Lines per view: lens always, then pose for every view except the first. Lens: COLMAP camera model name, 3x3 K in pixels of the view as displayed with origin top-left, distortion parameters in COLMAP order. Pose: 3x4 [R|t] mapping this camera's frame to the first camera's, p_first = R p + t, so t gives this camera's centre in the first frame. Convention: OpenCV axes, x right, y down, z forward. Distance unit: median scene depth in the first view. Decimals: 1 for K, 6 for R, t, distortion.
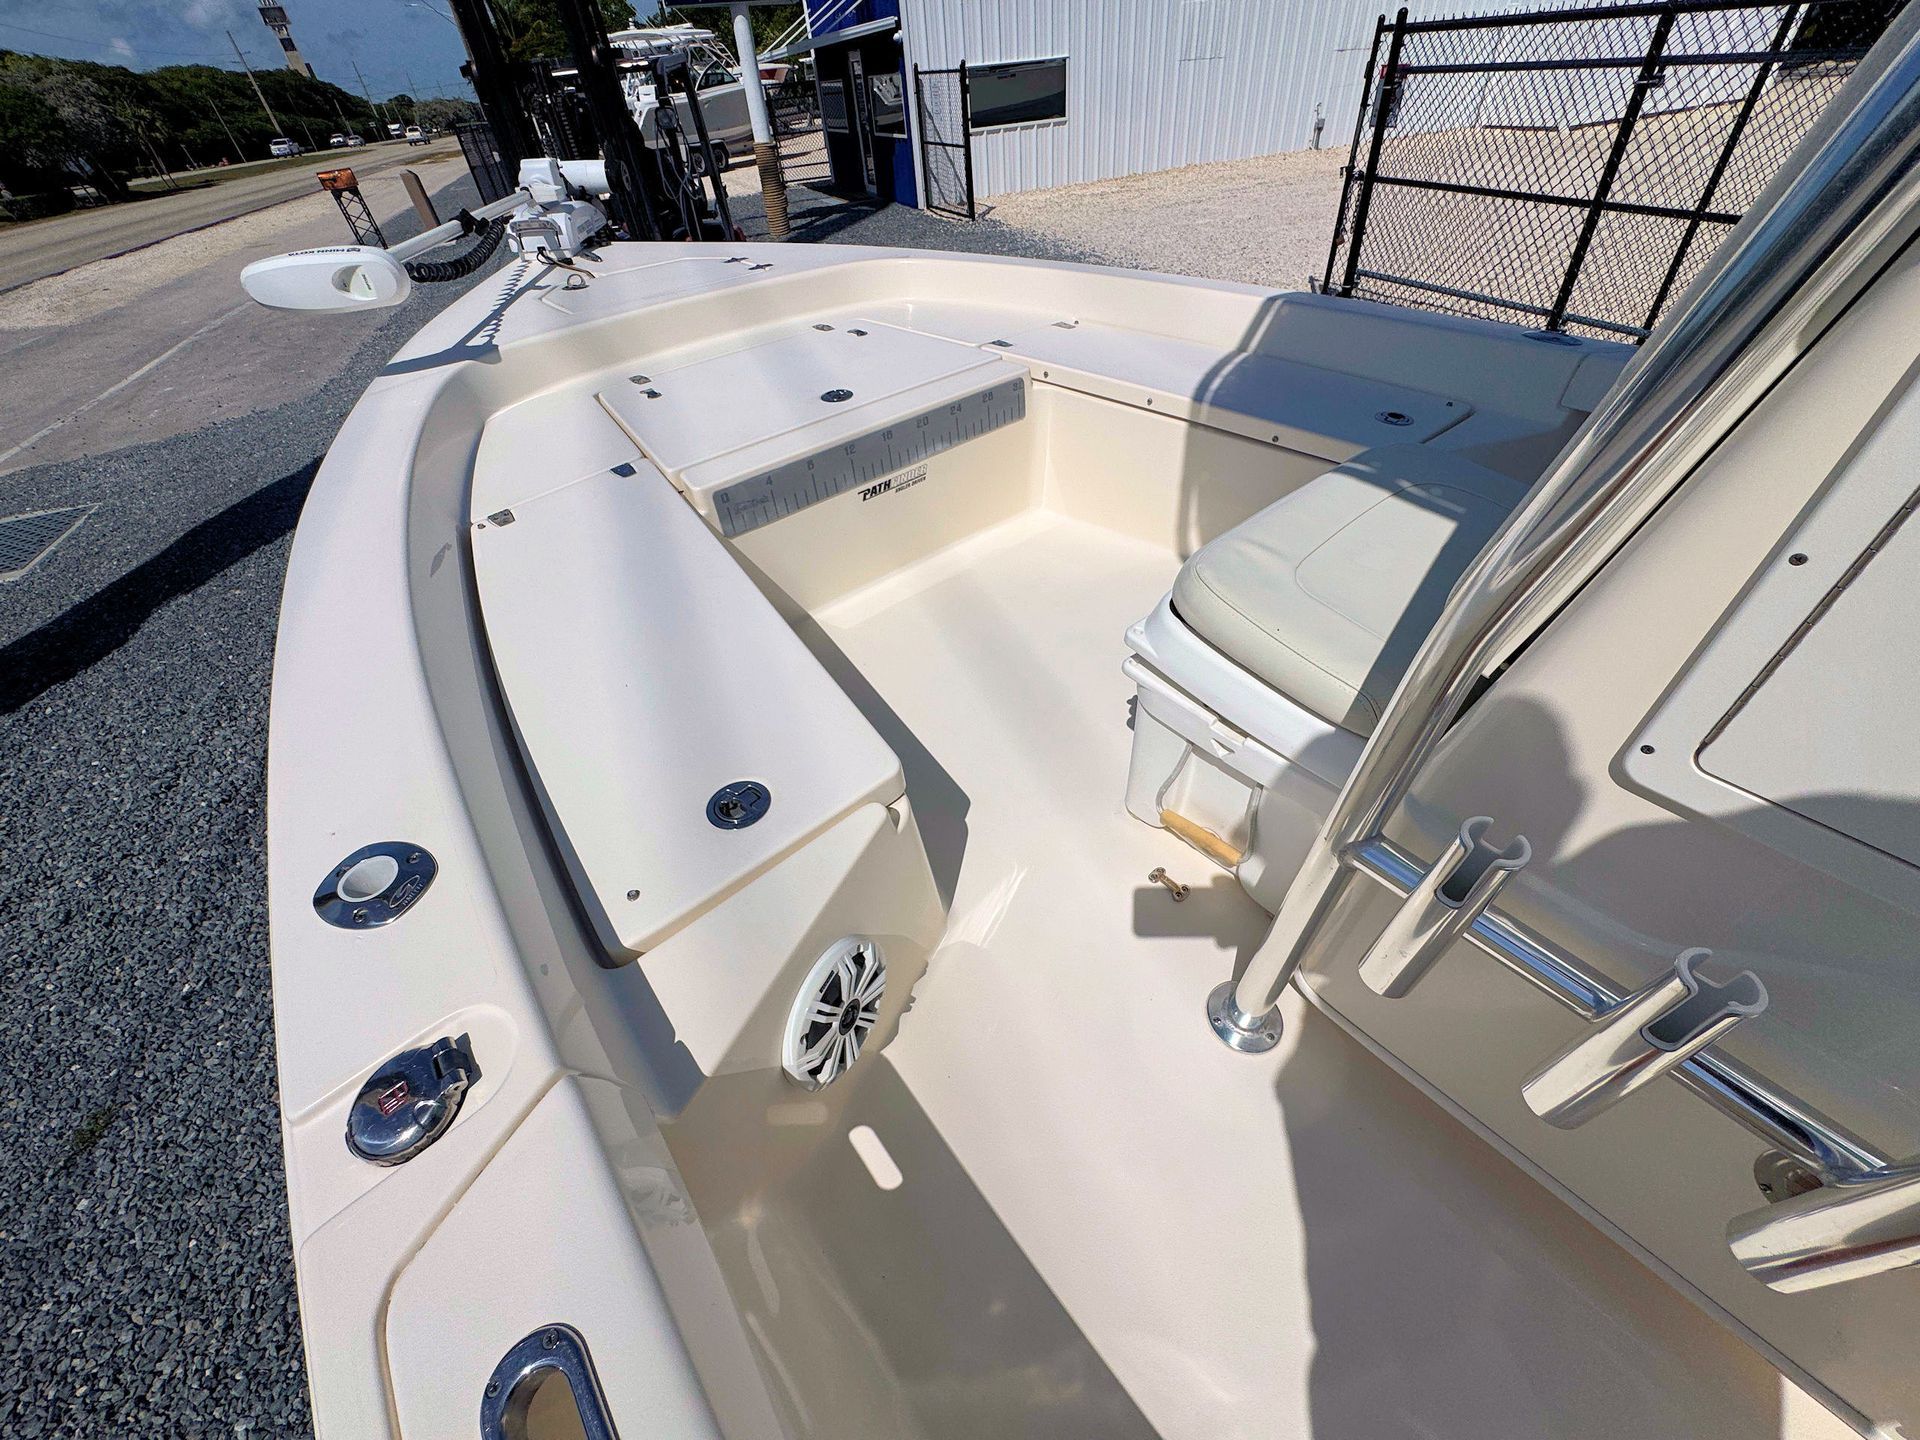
lens RADIAL K [[767.6, 0, 958.5], [0, 767.6, 717.0], [0, 0, 1]] dist [-0.002922, -0.000098]
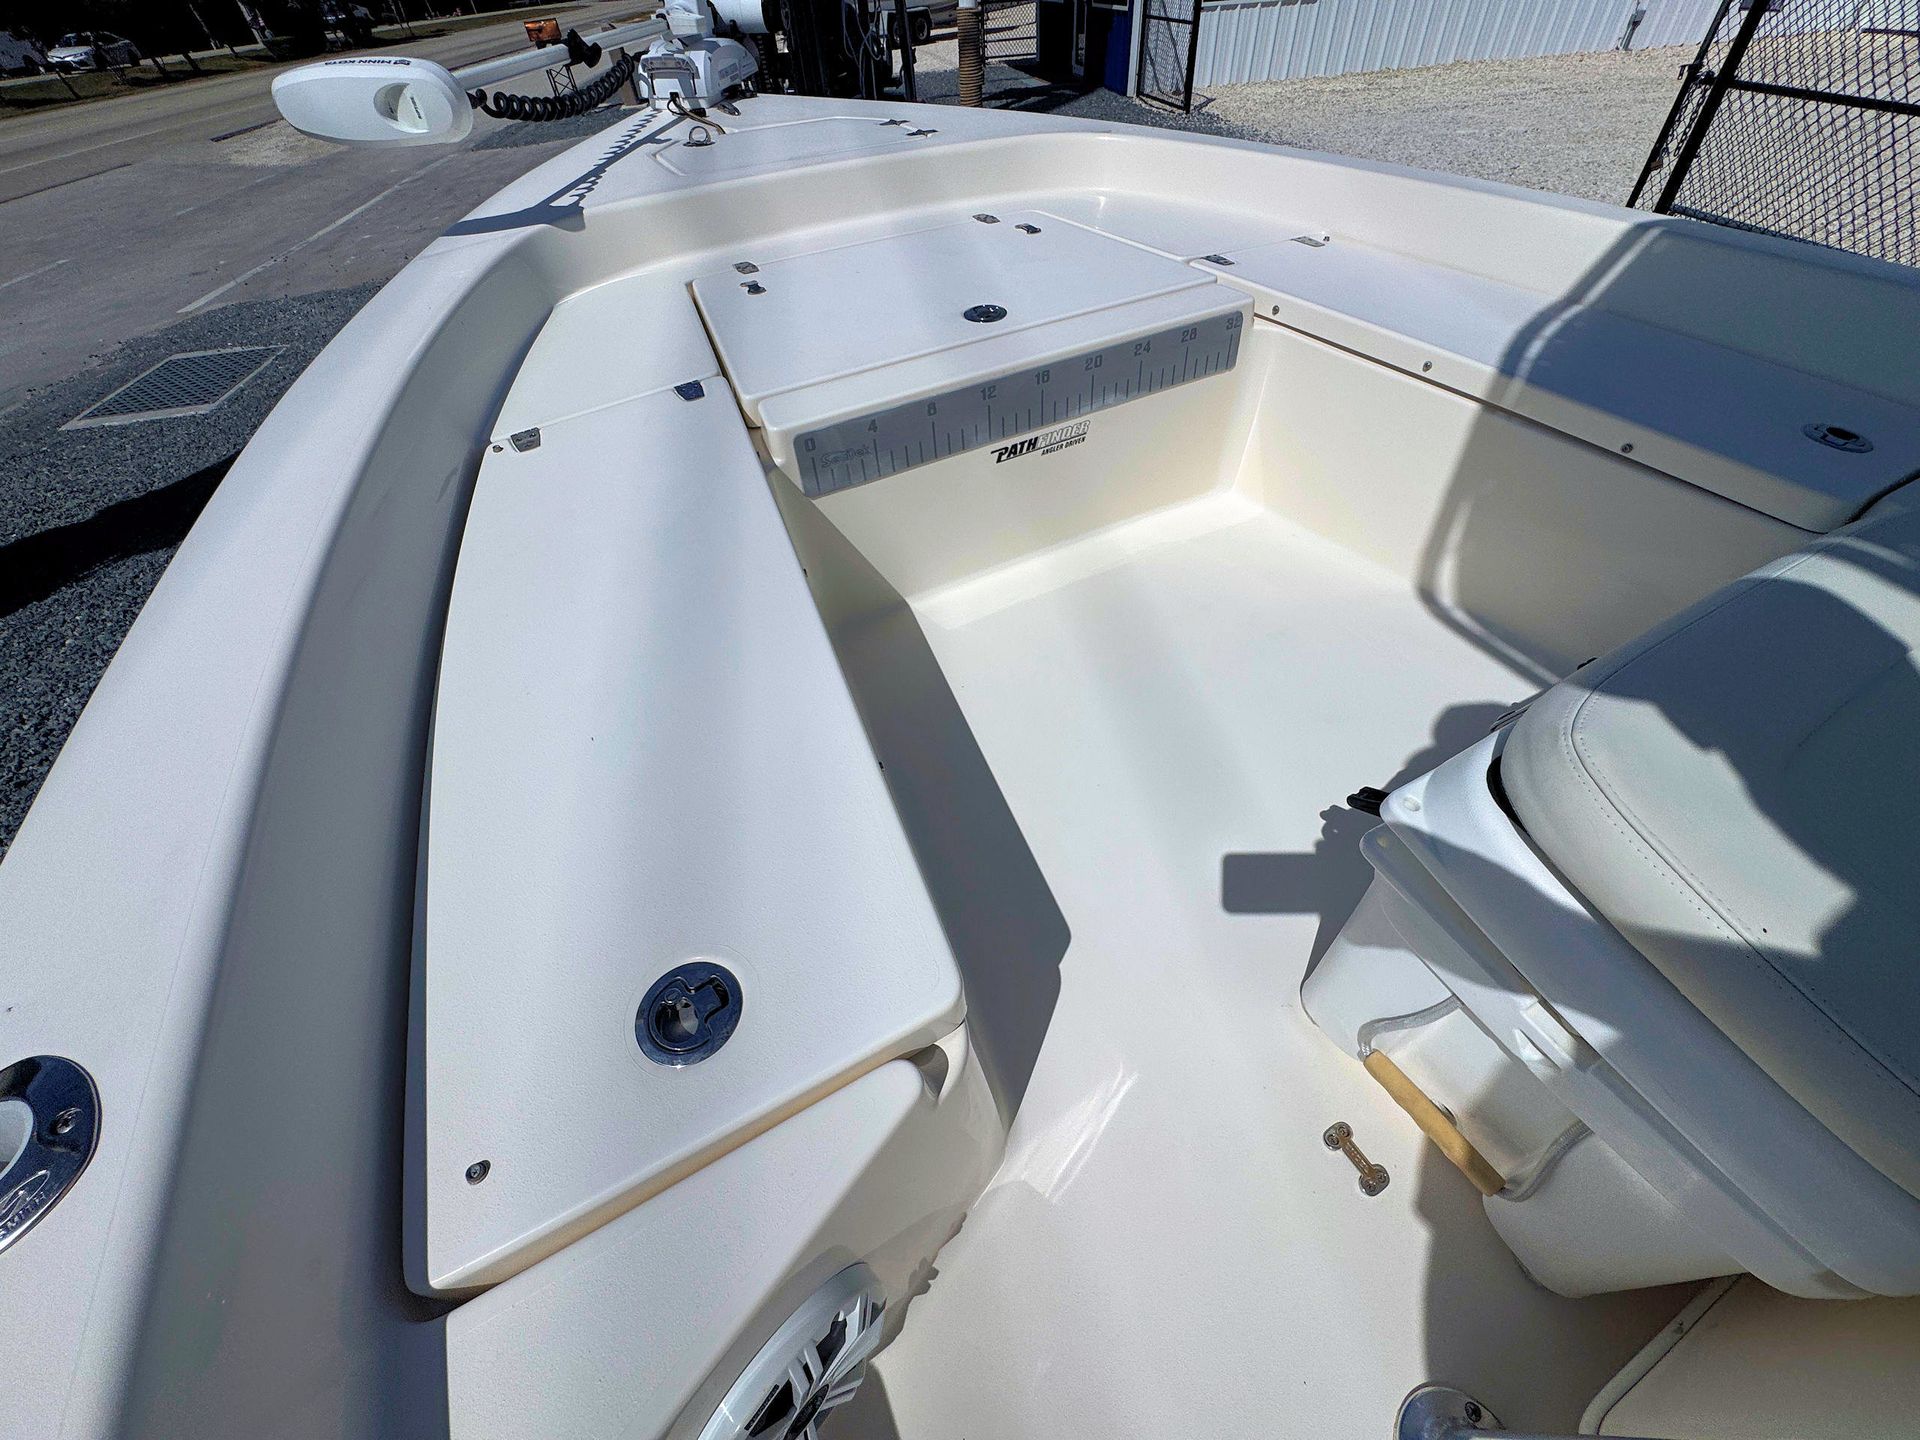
lens RADIAL K [[767.6, 0, 959.8], [0, 767.6, 715.7], [0, 0, 1]] dist [-0.002922, -0.000098]
pose [[0.976853, 0.166915, -0.133780, -0.017769], [-0.153794, 0.982708, 0.103109, -0.109745], [0.148677, -0.080148, 0.985632, 0.234374]]
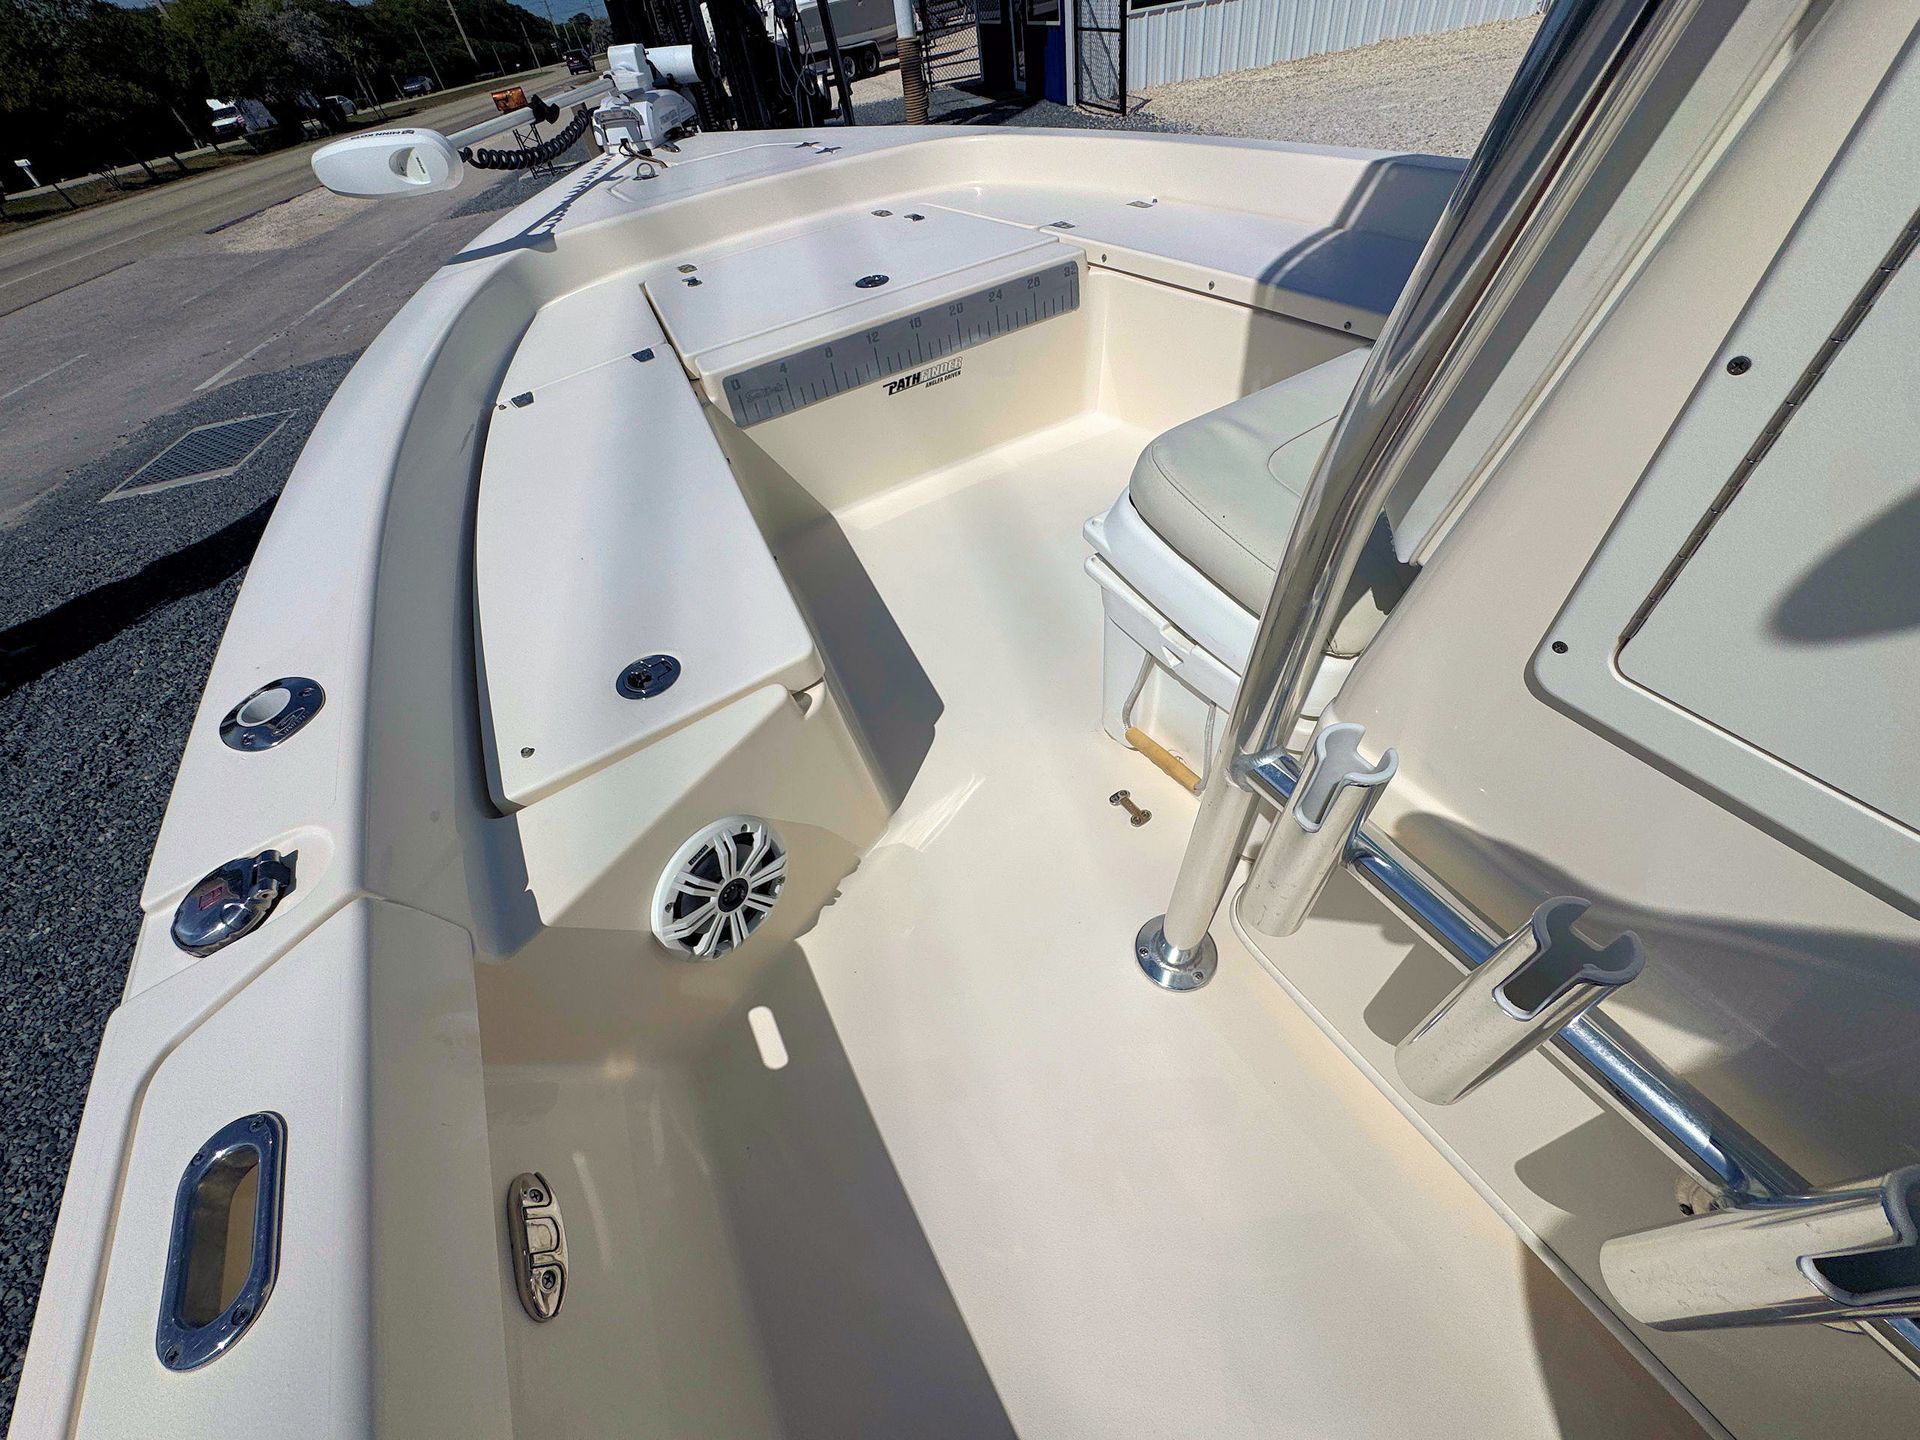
lens RADIAL K [[767.6, 0, 960.4], [0, 767.6, 715.8], [0, 0, 1]] dist [-0.002922, -0.000098]
pose [[0.985382, 0.078054, -0.151424, 0.138110], [-0.065545, 0.994144, 0.085918, 0.027735], [0.157243, -0.074738, 0.984728, 0.042932]]
